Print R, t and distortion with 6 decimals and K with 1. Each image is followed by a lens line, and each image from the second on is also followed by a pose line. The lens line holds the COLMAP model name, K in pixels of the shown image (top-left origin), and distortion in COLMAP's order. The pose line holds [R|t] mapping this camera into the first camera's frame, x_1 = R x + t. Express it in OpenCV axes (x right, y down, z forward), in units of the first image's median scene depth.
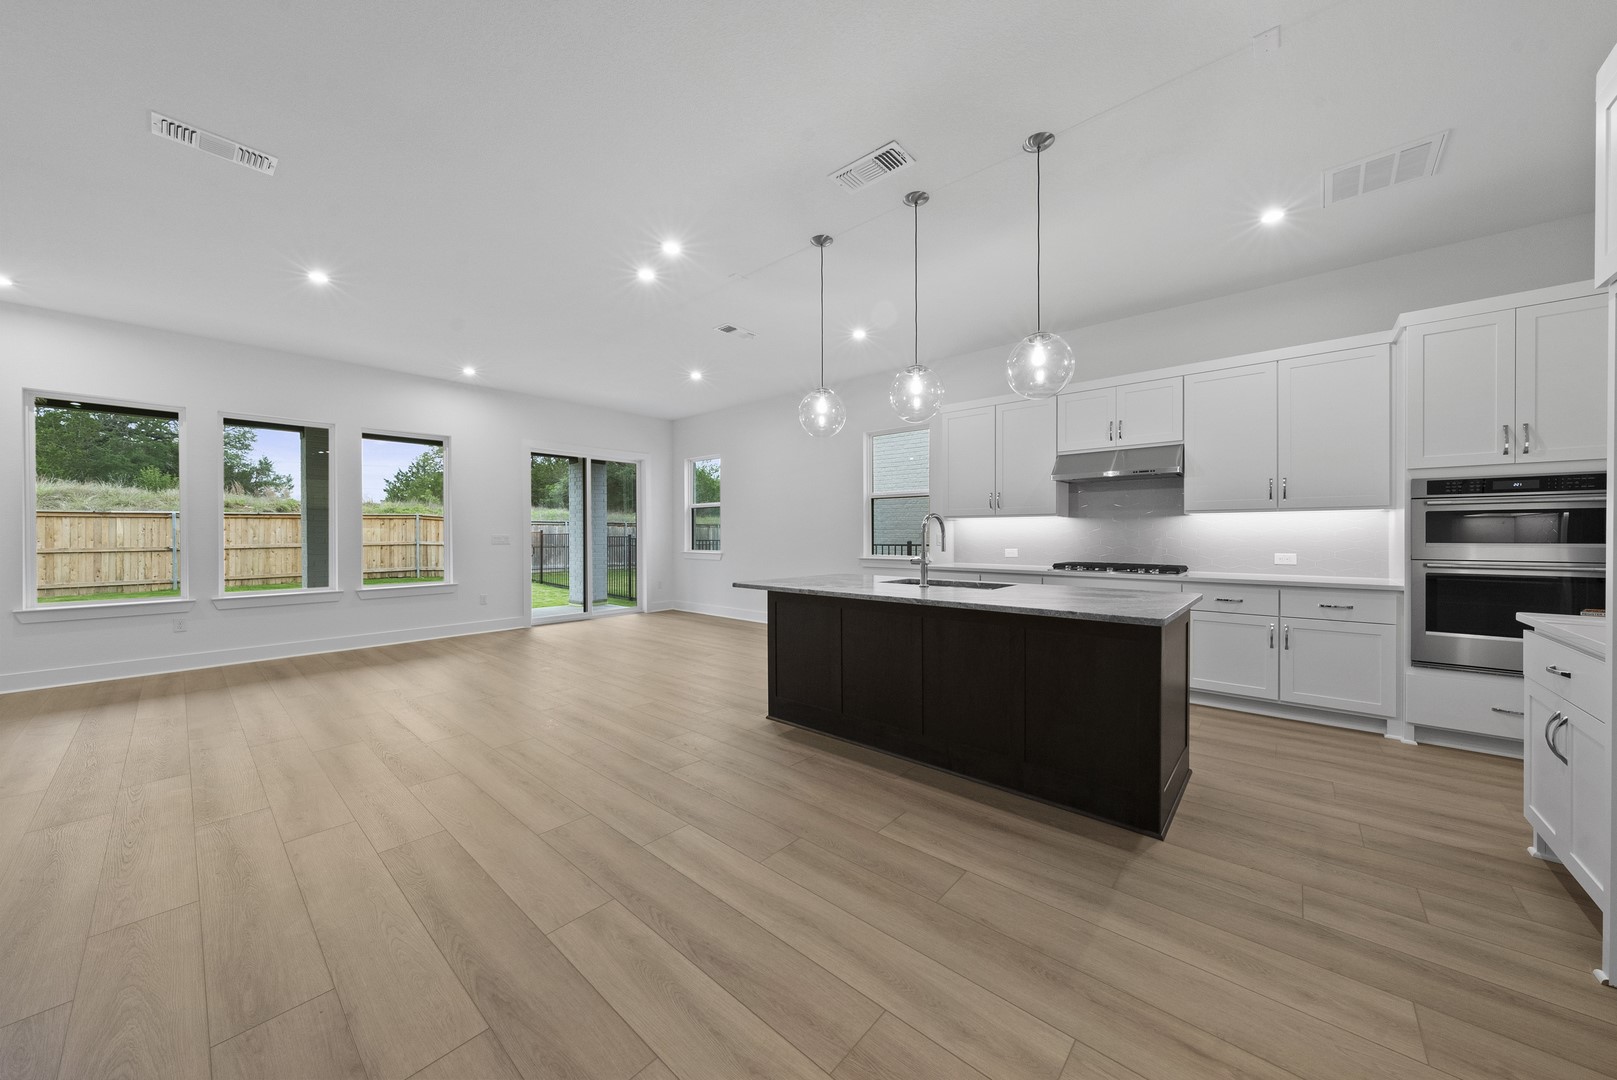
lens RADIAL K [[552.0, 0, 808.5], [0, 552.0, 540.0], [0, 0, 1]] dist [0.000390, 0.000055]
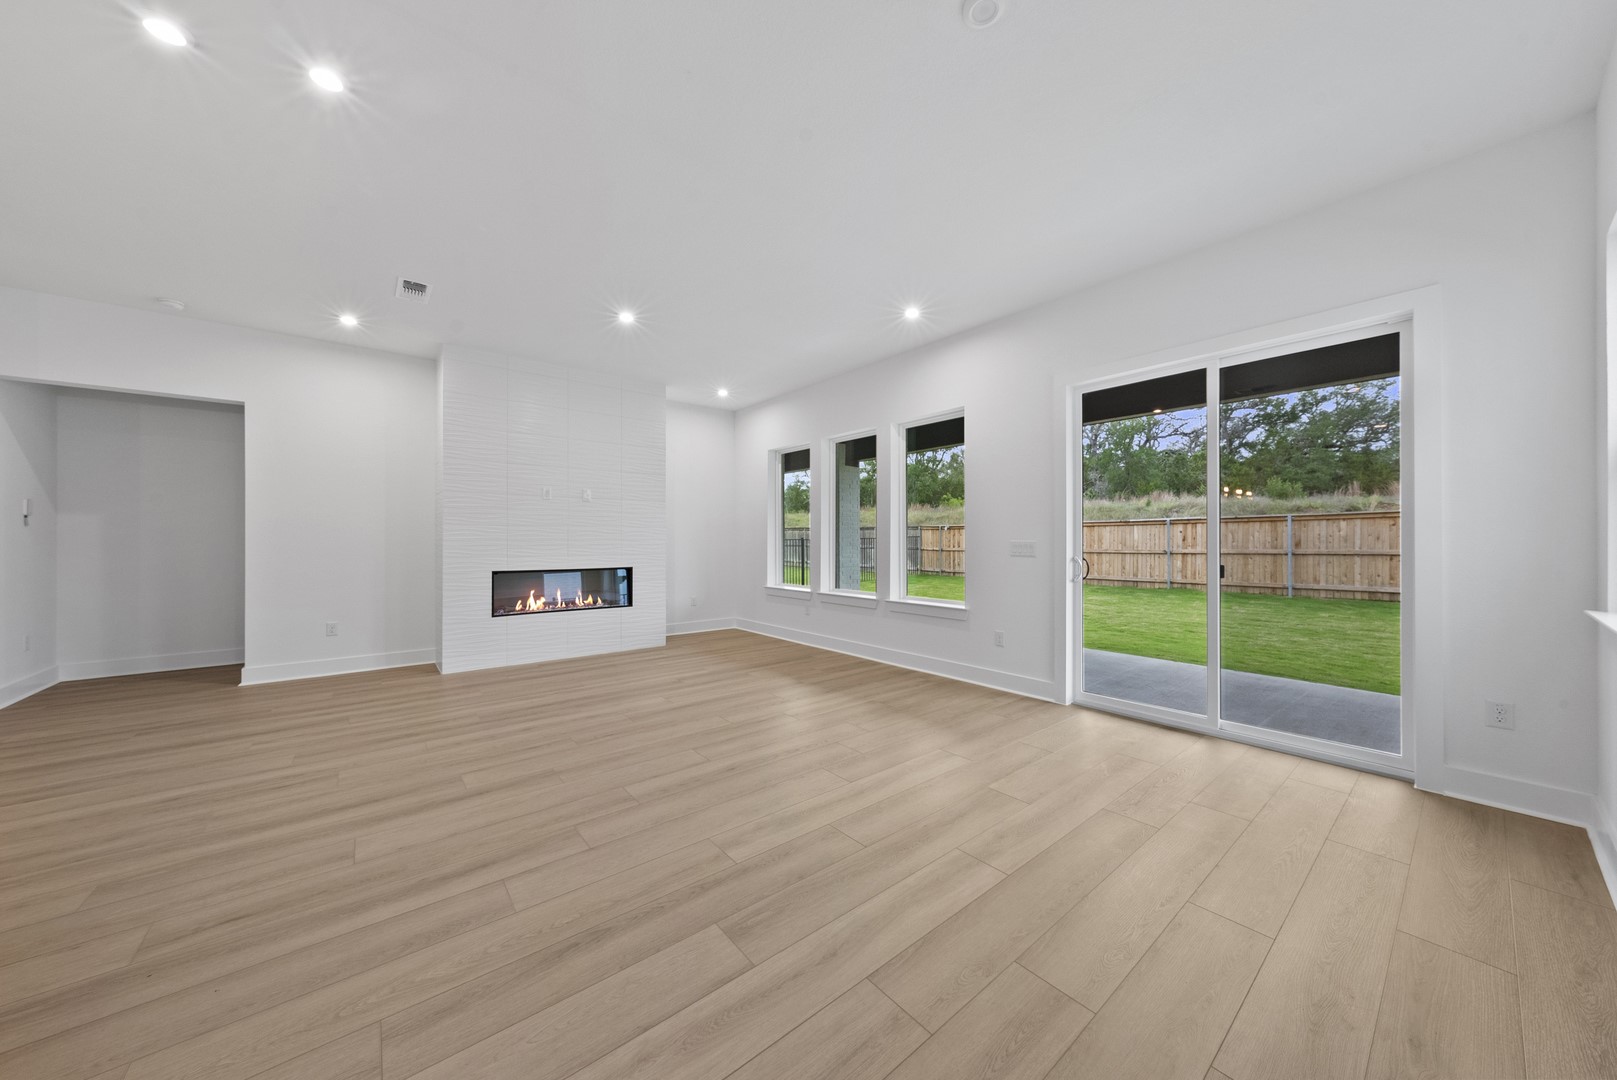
lens RADIAL K [[552.0, 0, 808.5], [0, 552.0, 540.0], [0, 0, 1]] dist [0.000390, 0.000055]
pose [[-0.160677, 0.003400, -0.987001, 0.142382], [-0.010873, 0.999927, 0.005215, -0.016309], [0.986947, 0.011570, -0.160628, 1.249010]]
